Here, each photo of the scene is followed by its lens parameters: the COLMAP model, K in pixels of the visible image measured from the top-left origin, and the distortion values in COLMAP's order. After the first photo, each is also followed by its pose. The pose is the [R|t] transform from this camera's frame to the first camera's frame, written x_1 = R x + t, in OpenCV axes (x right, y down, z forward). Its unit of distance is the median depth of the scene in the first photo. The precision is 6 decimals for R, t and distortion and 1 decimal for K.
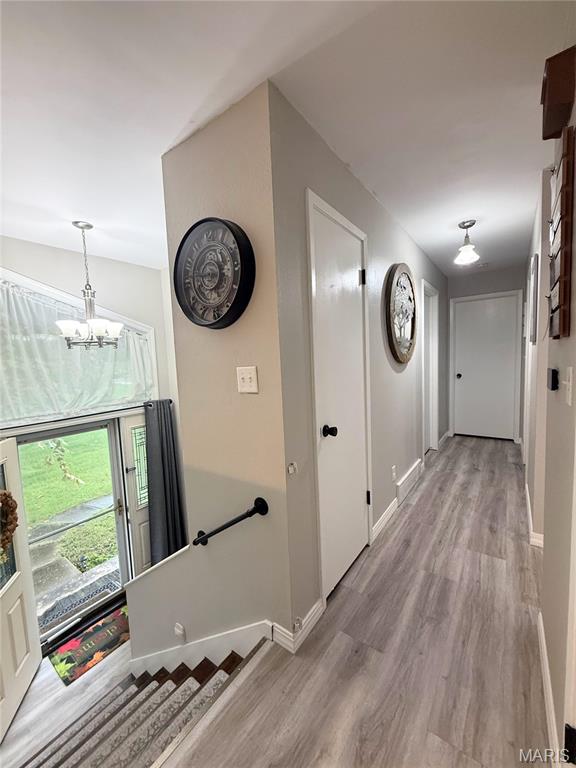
lens RADIAL K [[307.5, 0, 283.5], [0, 307.5, 384.8], [0, 0, 1]] dist [0.000753, -0.000486]
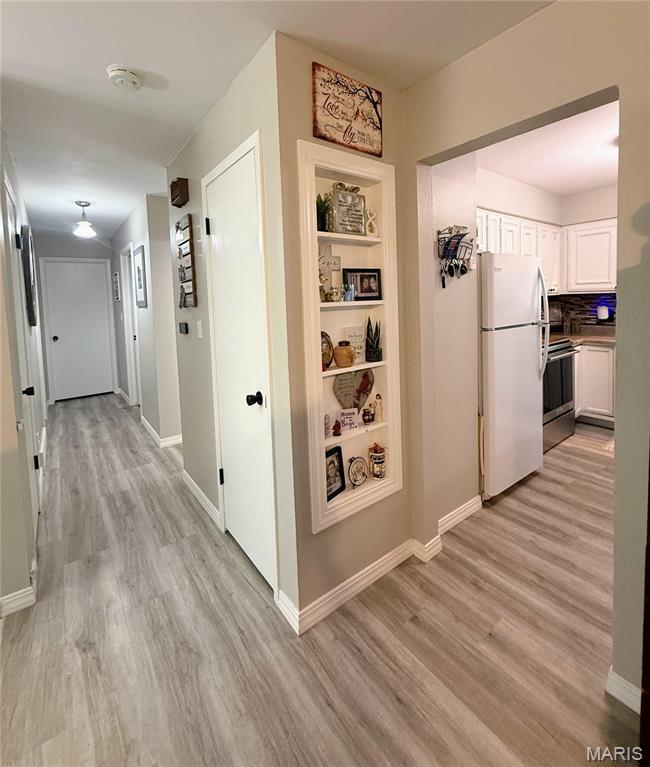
lens RADIAL K [[352.1, 0, 311.7], [0, 352.1, 316.6], [0, 0, 1]] dist [-0.002533, -0.000203]
pose [[0.317903, -0.019461, 0.947923, -0.530931], [0.107707, 0.994058, -0.015714, 0.018573], [-0.941985, 0.107094, 0.318111, -0.251454]]
